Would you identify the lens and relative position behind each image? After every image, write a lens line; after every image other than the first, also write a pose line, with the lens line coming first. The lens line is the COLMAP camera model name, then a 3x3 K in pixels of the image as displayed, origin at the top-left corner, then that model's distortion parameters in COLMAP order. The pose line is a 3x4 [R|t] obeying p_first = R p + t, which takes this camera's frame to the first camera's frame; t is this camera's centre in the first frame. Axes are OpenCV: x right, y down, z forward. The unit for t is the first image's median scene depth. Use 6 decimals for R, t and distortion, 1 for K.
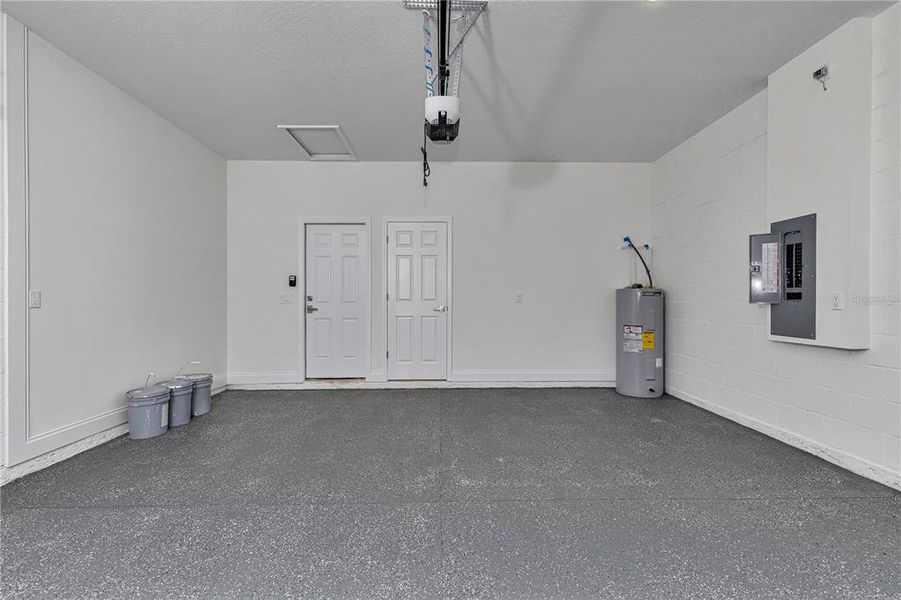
lens RADIAL K [[400.7, 0, 450.5], [0, 400.7, 300.0], [0, 0, 1]] dist [0.001056, -0.000030]
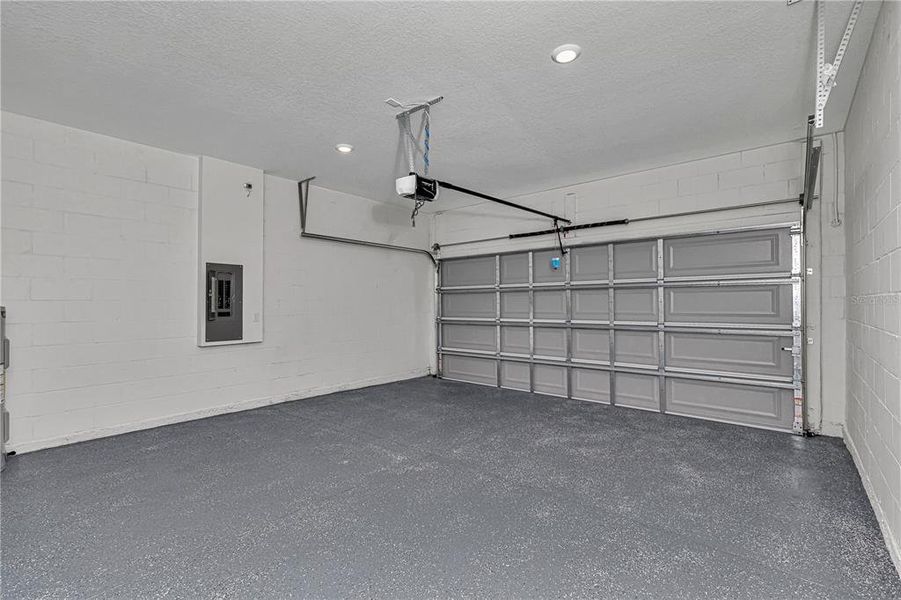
lens RADIAL K [[400.7, 0, 450.5], [0, 400.7, 300.0], [0, 0, 1]] dist [0.001056, -0.000030]
pose [[-0.748820, 0.010453, 0.662691, -0.834843], [0.005813, 0.999941, -0.009205, -0.046543], [-0.662748, -0.003040, -0.748836, 1.617722]]
